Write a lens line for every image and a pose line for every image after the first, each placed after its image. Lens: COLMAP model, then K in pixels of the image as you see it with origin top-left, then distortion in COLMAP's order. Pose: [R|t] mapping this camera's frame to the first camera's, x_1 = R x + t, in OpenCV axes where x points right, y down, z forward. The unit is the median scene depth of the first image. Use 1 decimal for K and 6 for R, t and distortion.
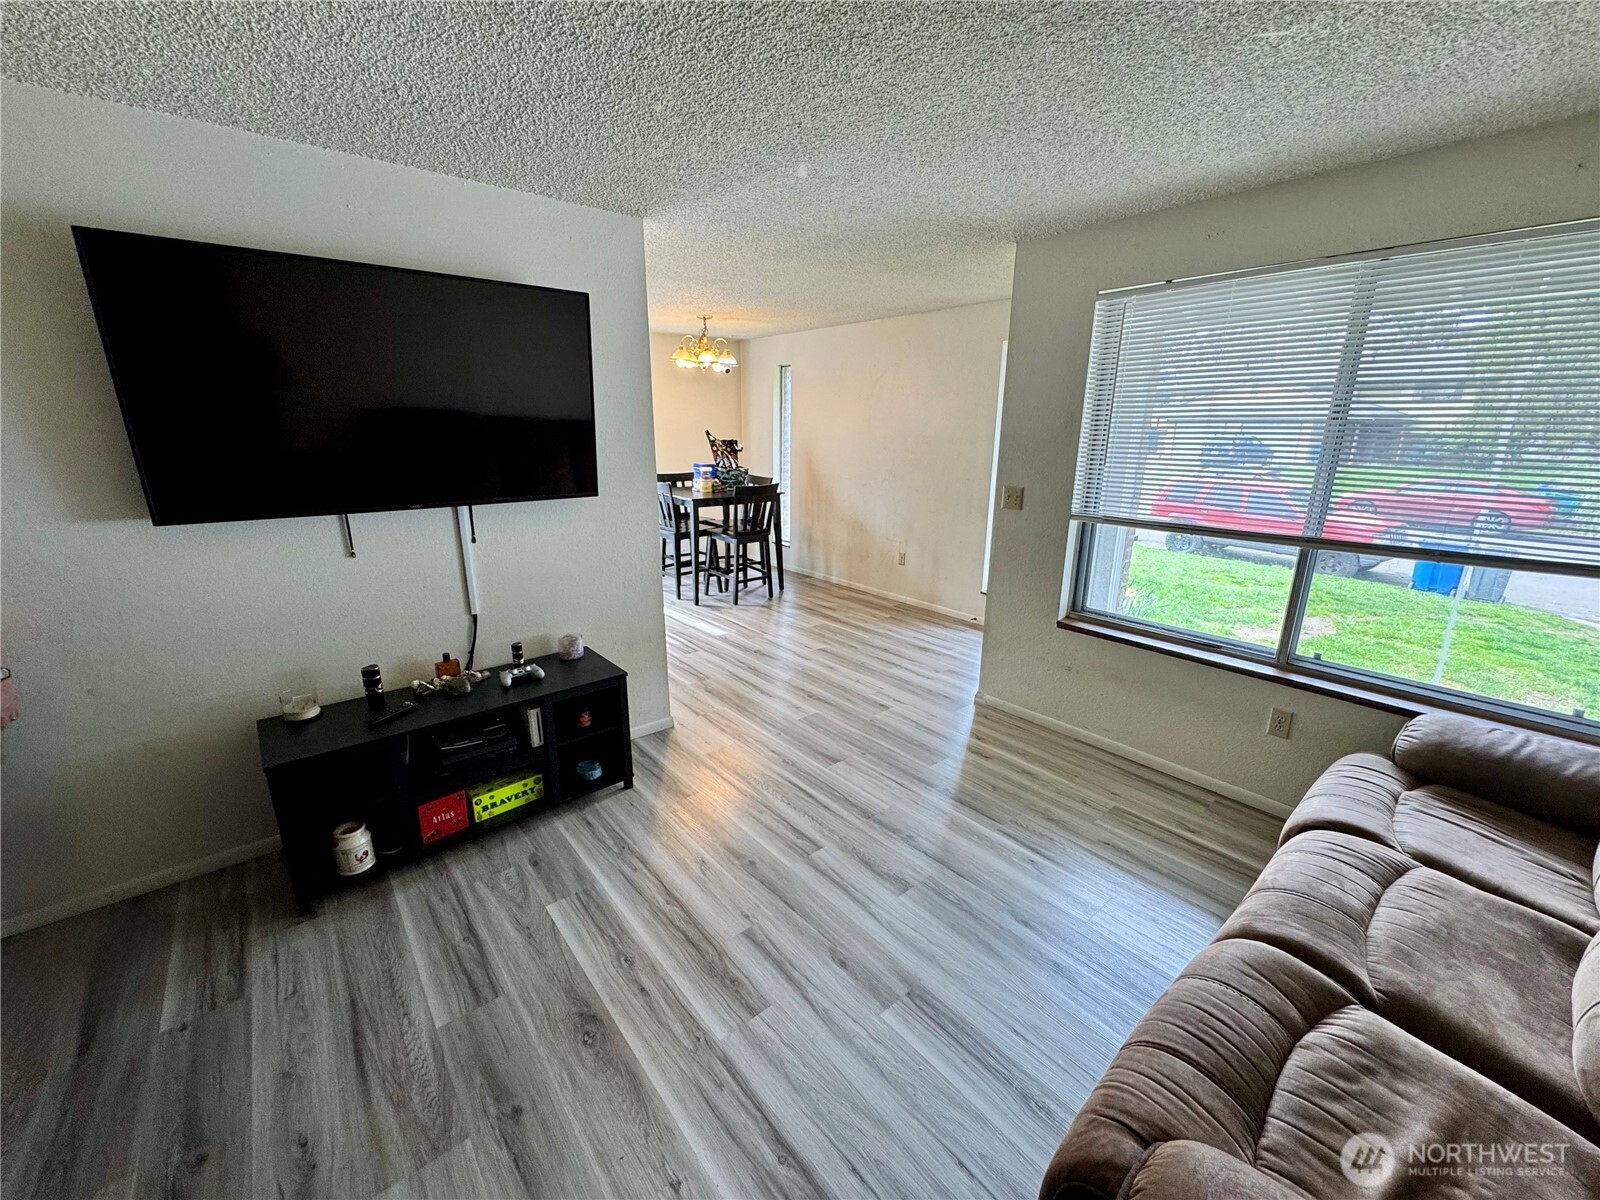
lens RADIAL K [[638.1, 0, 800.6], [0, 638.1, 597.9], [0, 0, 1]] dist [0.000510, 0.000013]
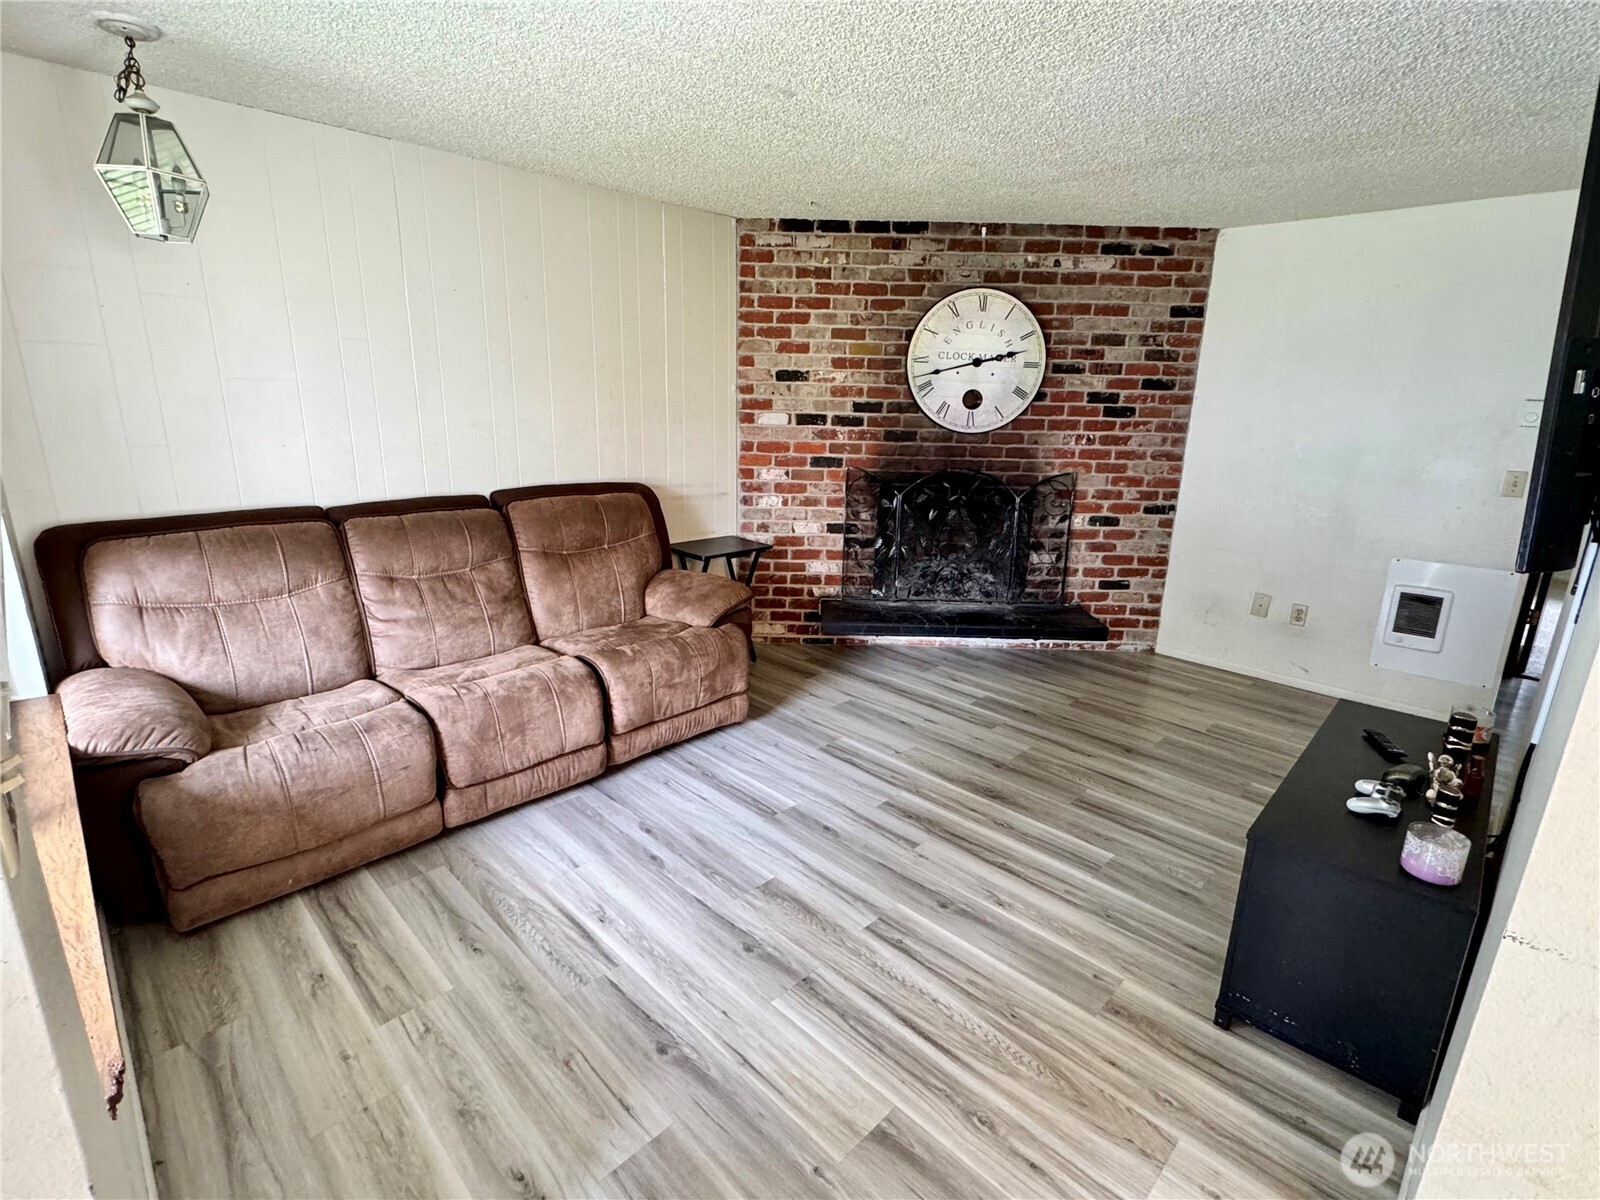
lens RADIAL K [[747.1, 0, 801.6], [0, 747.1, 595.0], [0, 0, 1]] dist [-0.001542, -0.000127]
pose [[-0.994888, -0.002792, -0.100942, 0.212591], [-0.053708, 0.861141, 0.505522, -0.429025], [0.085514, 0.508359, -0.856889, 1.636077]]
